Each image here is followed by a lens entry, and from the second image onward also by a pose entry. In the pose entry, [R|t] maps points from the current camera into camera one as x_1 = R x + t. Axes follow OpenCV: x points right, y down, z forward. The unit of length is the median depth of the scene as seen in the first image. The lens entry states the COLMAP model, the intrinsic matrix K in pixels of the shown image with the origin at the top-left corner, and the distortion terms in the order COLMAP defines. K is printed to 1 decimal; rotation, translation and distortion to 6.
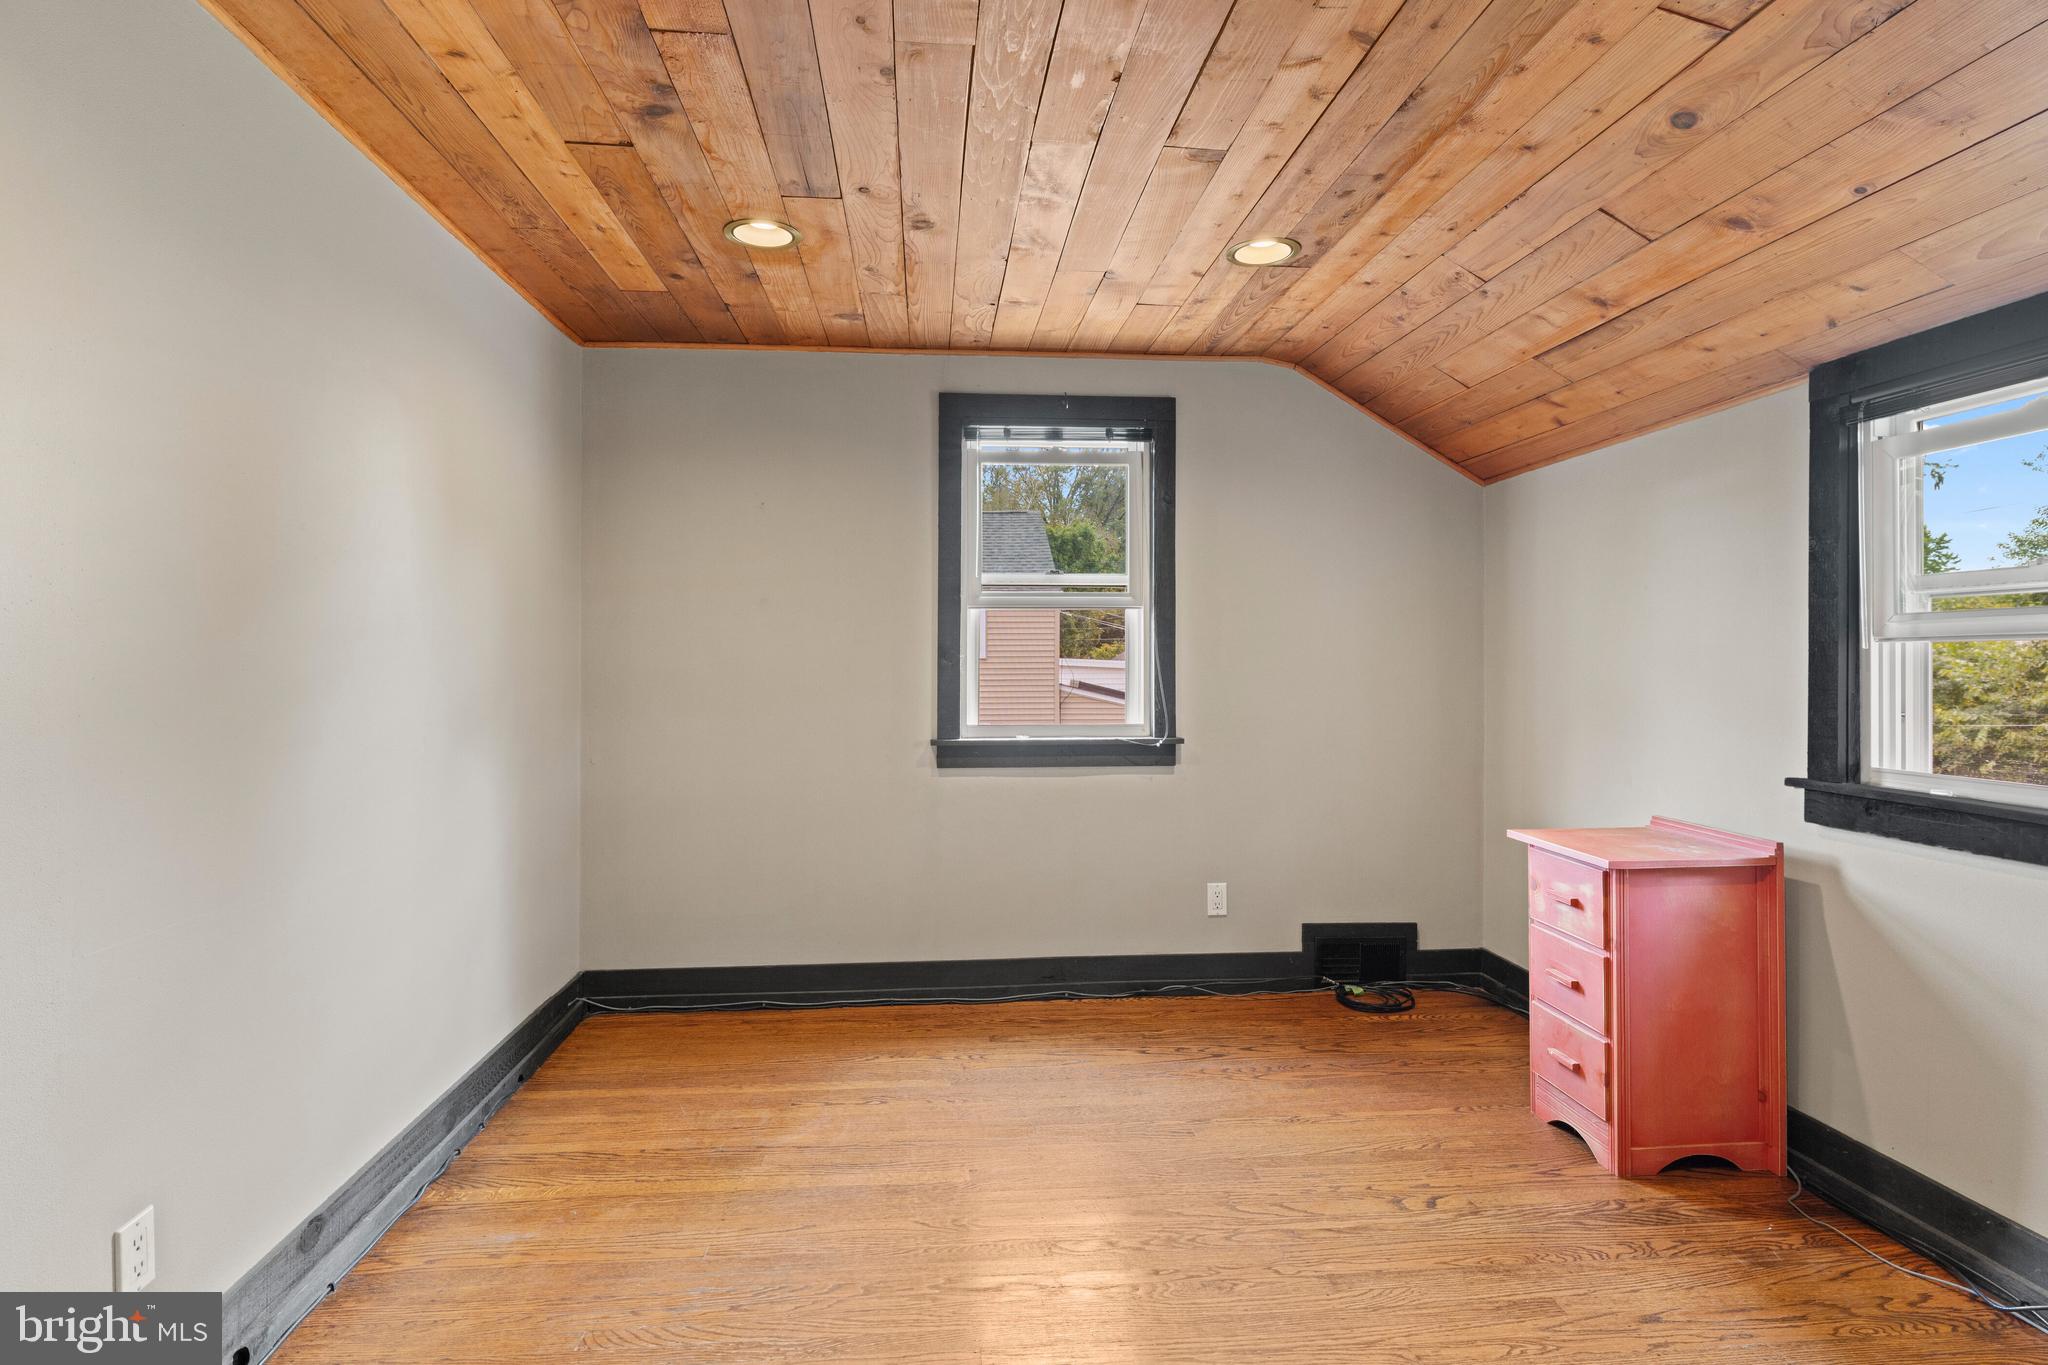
lens RADIAL K [[1005.9, 0, 1026.3], [0, 1005.9, 654.1], [0, 0, 1]] dist [0.000624, 0.000190]
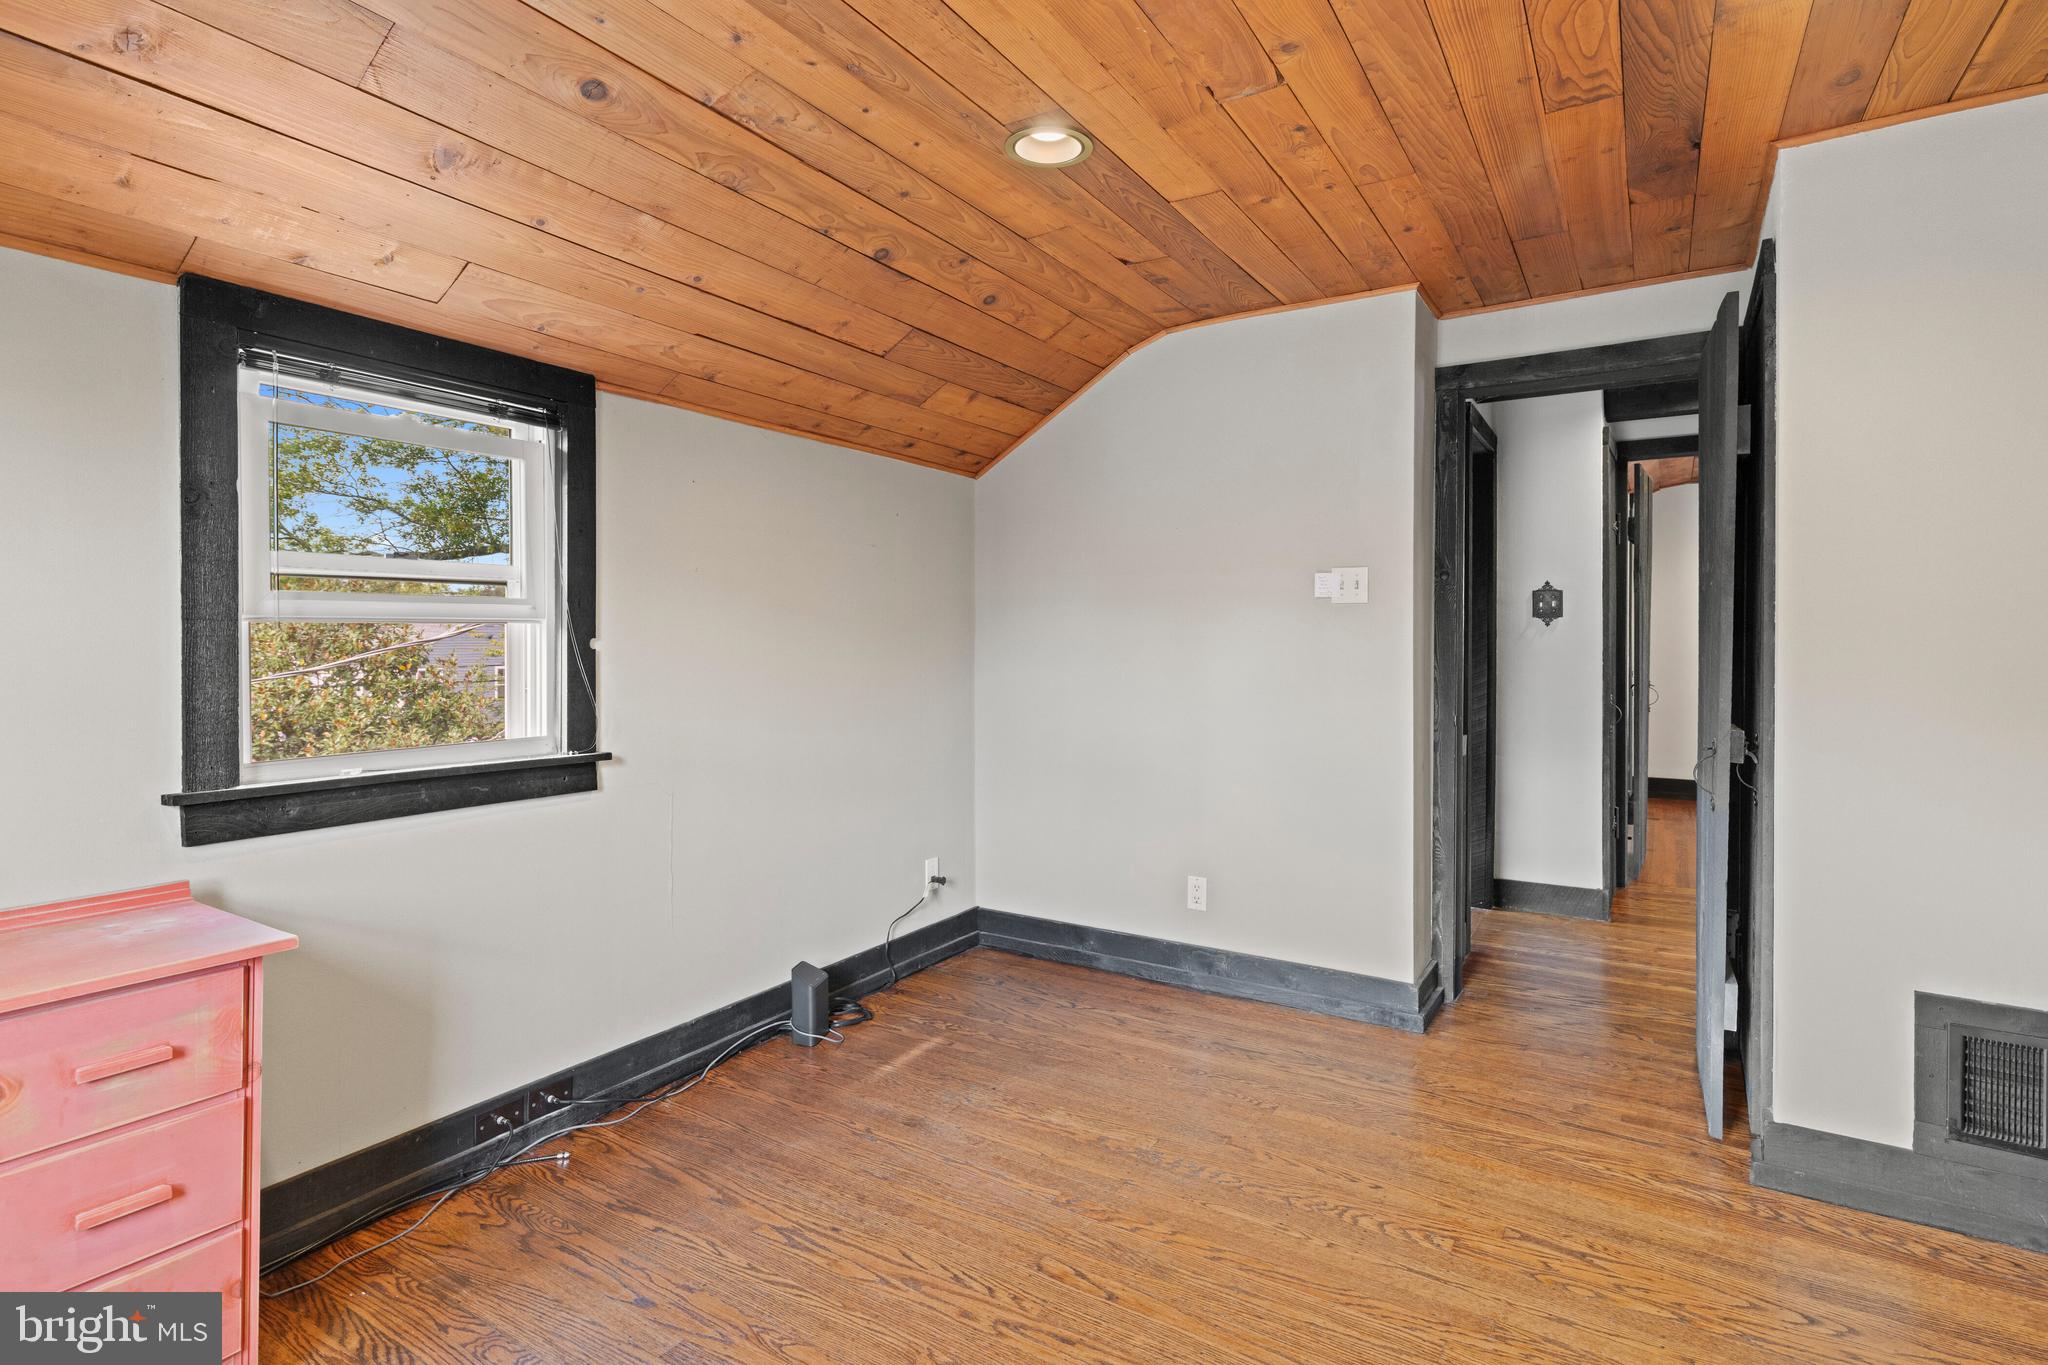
lens RADIAL K [[1005.9, 0, 1026.3], [0, 1005.9, 654.1], [0, 0, 1]] dist [0.000624, 0.000190]
pose [[-0.789467, -0.009030, 0.613726, -0.236669], [-0.006646, 0.999959, 0.006164, 0.006026], [-0.613757, 0.000787, -0.789495, 1.277294]]
